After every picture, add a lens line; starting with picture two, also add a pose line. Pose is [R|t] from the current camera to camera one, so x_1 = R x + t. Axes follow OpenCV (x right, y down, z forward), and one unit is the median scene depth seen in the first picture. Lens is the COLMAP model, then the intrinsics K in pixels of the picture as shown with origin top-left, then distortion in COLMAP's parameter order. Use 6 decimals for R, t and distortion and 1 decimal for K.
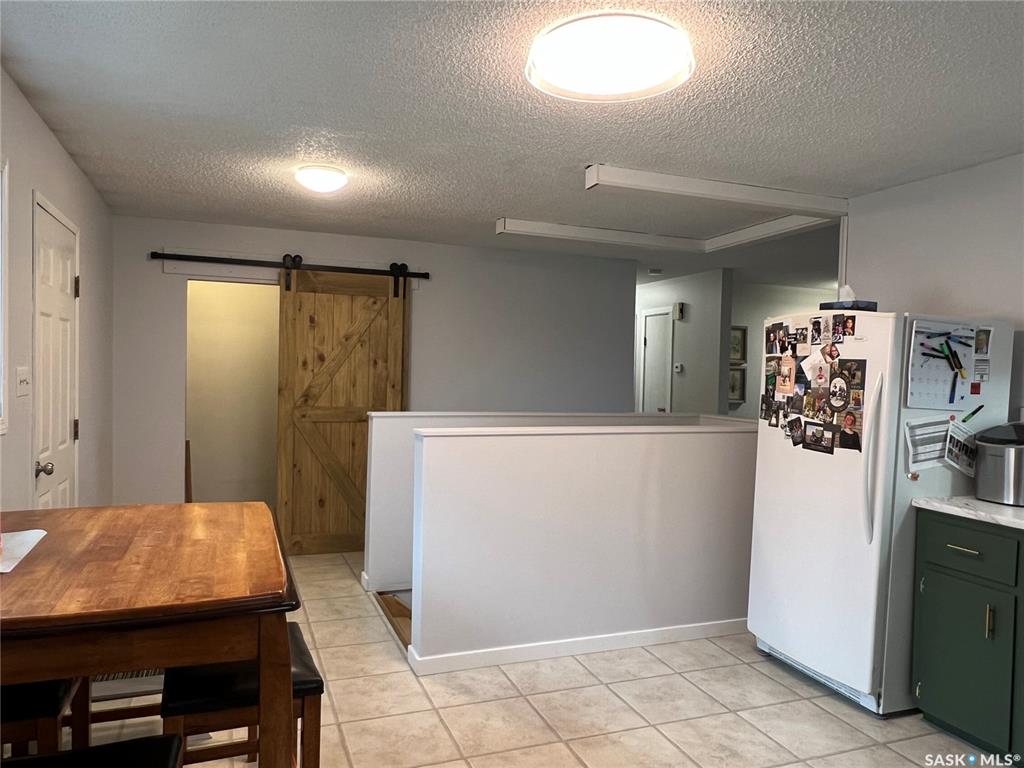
lens RADIAL K [[715.9, 0, 506.1], [0, 715.9, 390.7], [0, 0, 1]] dist [0.003157, 0.000679]
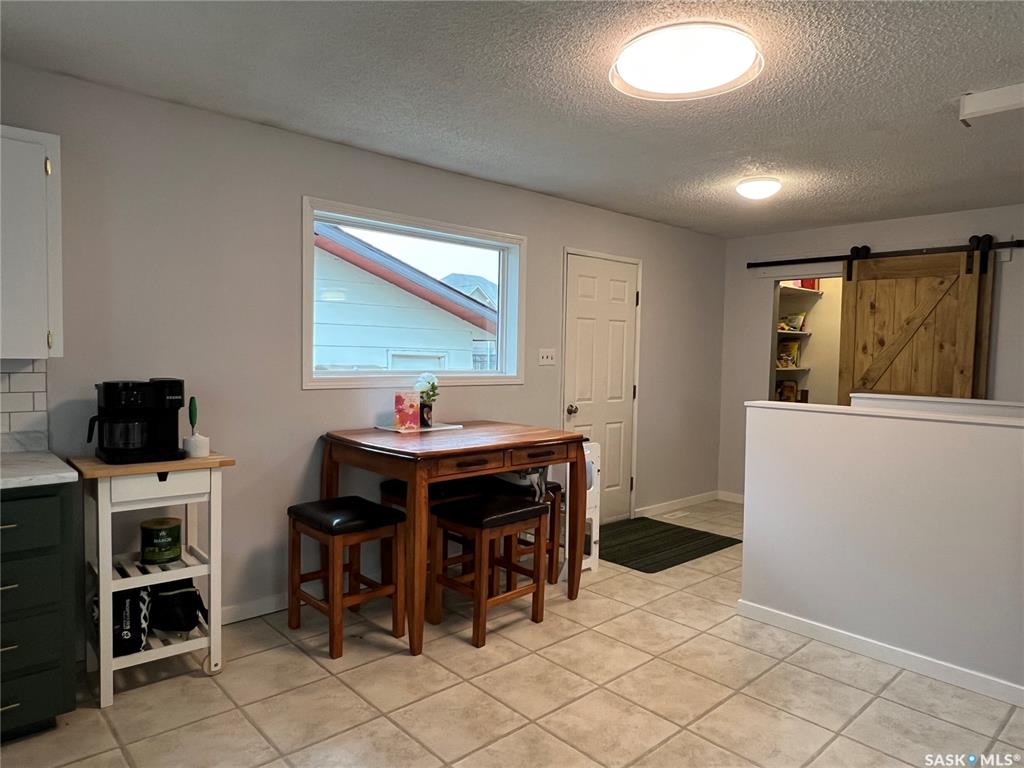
lens RADIAL K [[655.6, 0, 512.4], [0, 655.6, 388.9], [0, 0, 1]] dist [0.007325, 0.002697]
pose [[0.384932, 0.040978, -0.922035, 0.413161], [-0.032547, 0.998995, 0.030810, 0.008965], [0.922371, 0.018149, 0.385879, 0.148947]]
